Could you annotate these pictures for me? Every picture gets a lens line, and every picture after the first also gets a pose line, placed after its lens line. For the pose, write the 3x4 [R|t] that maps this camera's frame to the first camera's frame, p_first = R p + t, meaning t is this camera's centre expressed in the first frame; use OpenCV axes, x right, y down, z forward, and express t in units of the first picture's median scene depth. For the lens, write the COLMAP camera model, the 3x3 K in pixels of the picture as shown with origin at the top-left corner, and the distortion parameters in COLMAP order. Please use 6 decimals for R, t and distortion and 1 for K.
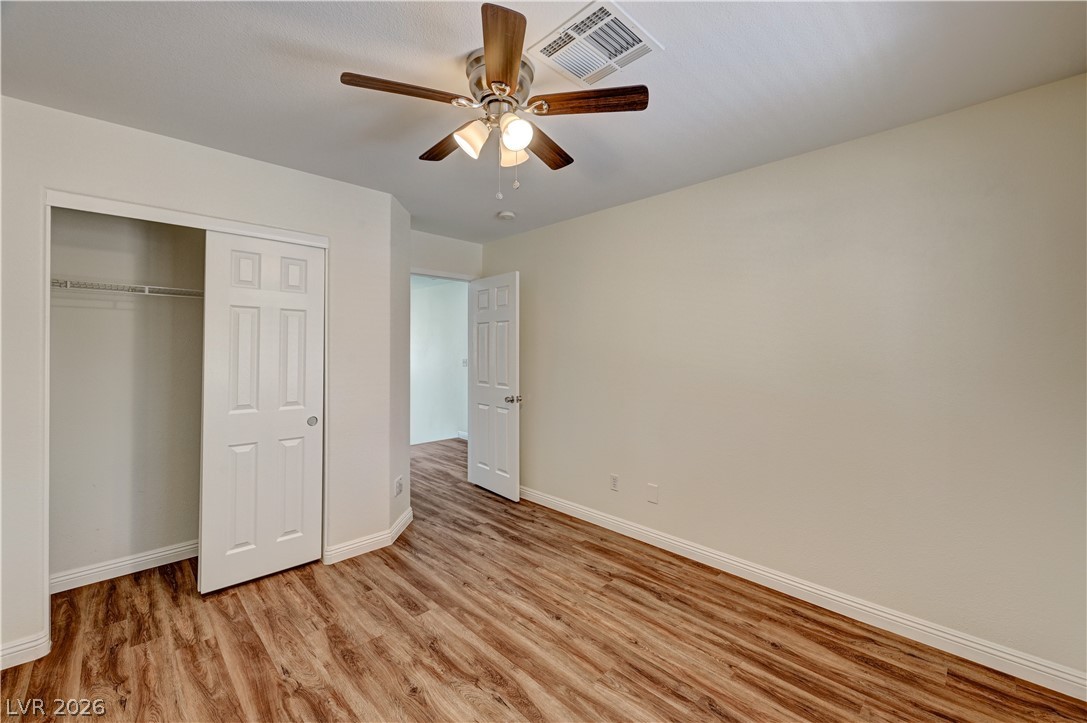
lens RADIAL K [[435.6, 0, 547.1], [0, 435.6, 362.0], [0, 0, 1]] dist [-0.000353, 0.000005]
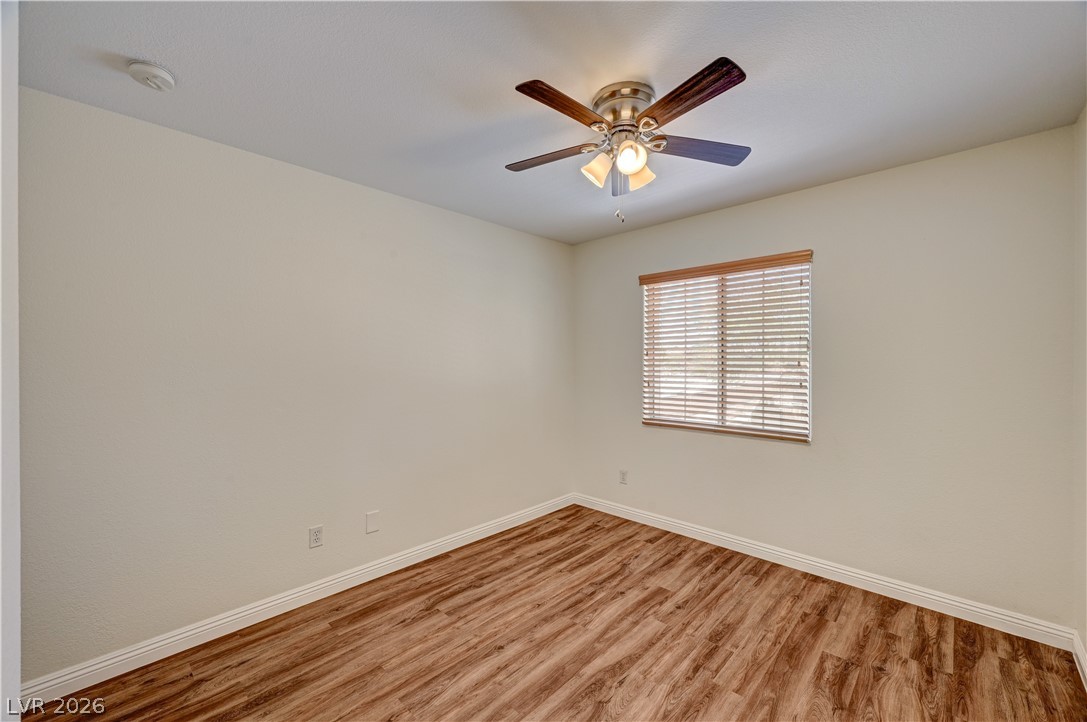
lens RADIAL K [[435.6, 0, 547.1], [0, 435.6, 361.5], [0, 0, 1]] dist [-0.000353, 0.000005]
pose [[-0.029772, -0.003713, 0.999550, -0.815130], [0.030345, 0.999529, 0.004616, -0.020312], [-0.999096, 0.030469, -0.029645, 0.822786]]
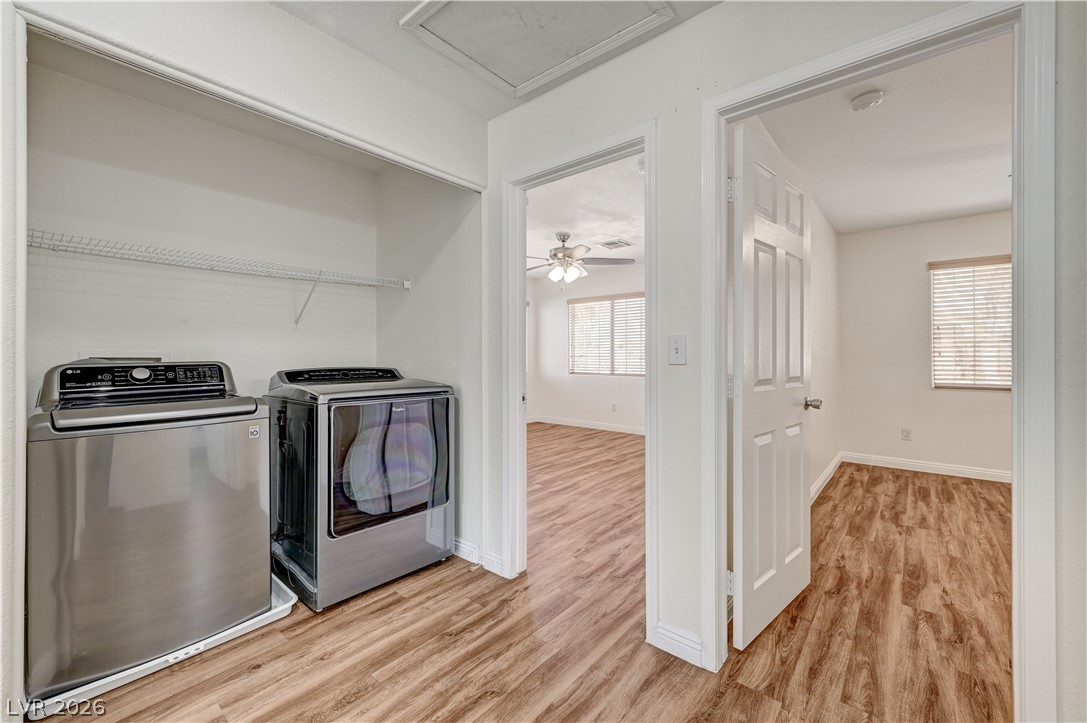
lens RADIAL K [[437.4, 0, 539.4], [0, 437.4, 352.1], [0, 0, 1]] dist [-0.001090, -0.000162]
pose [[-0.073510, 0.004852, 0.997283, -0.978266], [0.034988, 0.999385, -0.002284, 0.012493], [-0.996681, 0.034725, -0.073634, 2.144059]]
